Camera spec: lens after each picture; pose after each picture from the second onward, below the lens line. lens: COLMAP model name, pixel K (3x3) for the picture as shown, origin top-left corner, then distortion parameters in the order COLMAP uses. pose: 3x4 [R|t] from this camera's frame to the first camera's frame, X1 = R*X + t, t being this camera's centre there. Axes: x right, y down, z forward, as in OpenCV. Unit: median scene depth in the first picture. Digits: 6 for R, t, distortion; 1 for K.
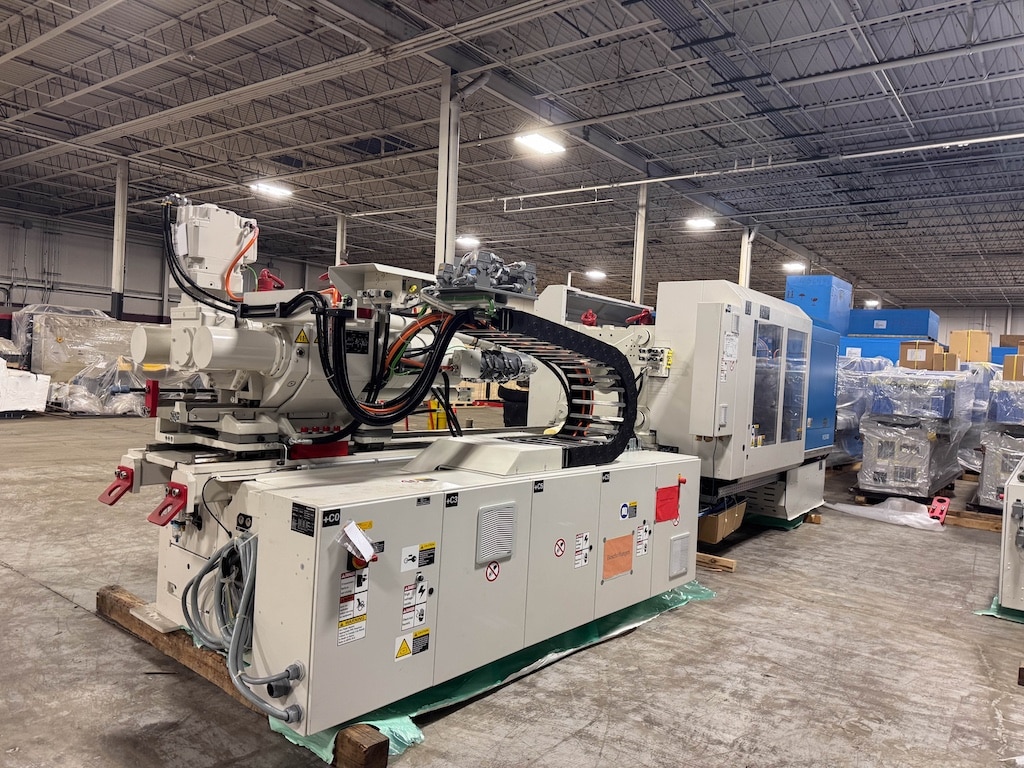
lens RADIAL K [[721.6, 0, 512.0], [0, 721.6, 384.0], [0, 0, 1]] dist [0.048931, -0.050847]
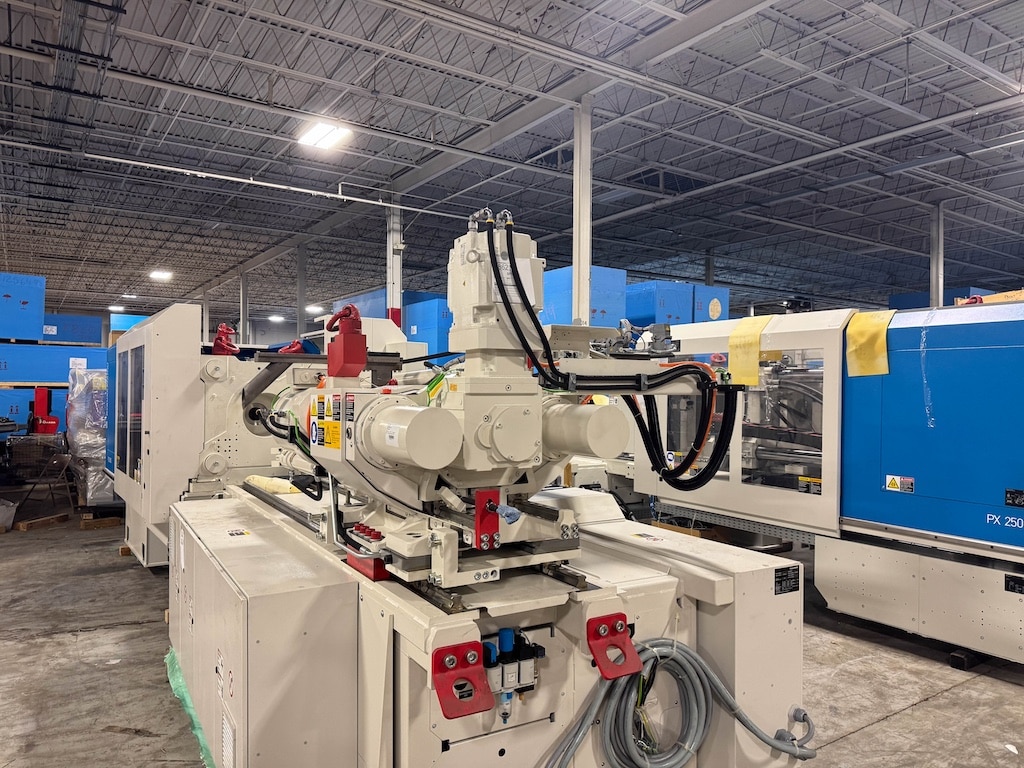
lens RADIAL K [[725.7, 0, 512.0], [0, 725.7, 384.0], [0, 0, 1]] dist [0.033674, -0.030263]
pose [[0.323178, -0.041645, 0.945421, -0.976096], [0.034988, 0.998874, 0.032039, -0.107434], [-0.945691, 0.022724, 0.324271, 0.687923]]
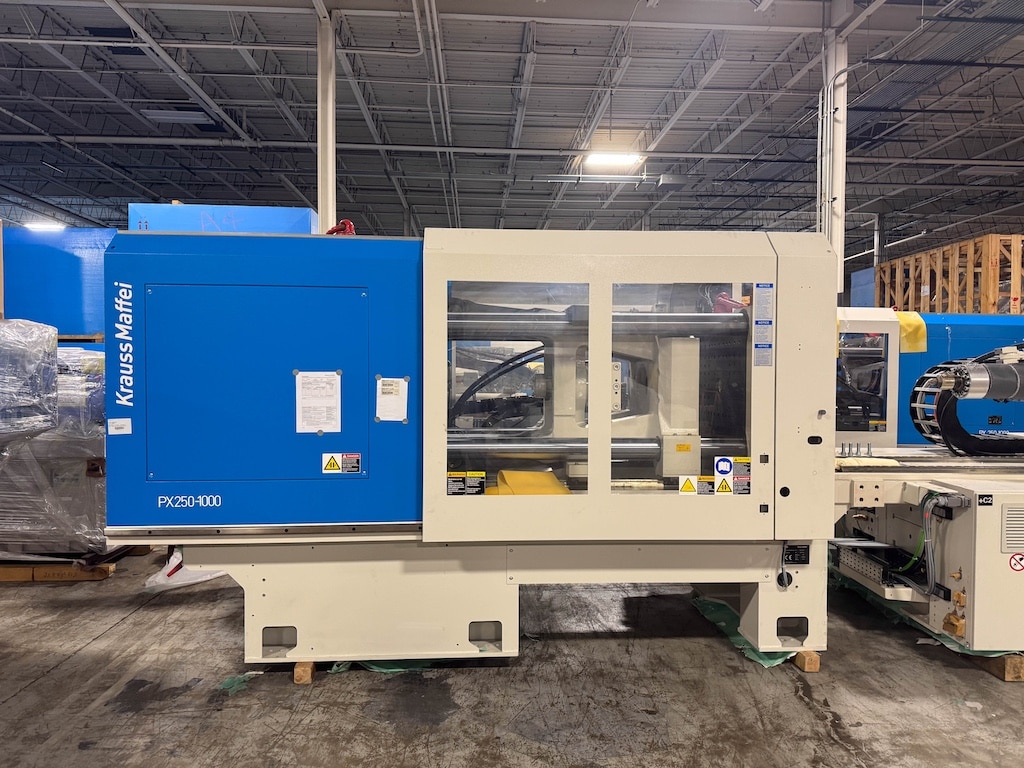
lens RADIAL K [[721.6, 0, 512.0], [0, 721.6, 384.0], [0, 0, 1]] dist [0.048931, -0.050847]
pose [[-0.647445, -0.071439, 0.758756, -0.393080], [-0.023428, 0.996992, 0.073878, -0.096175], [-0.761752, 0.030056, -0.647171, 2.622917]]
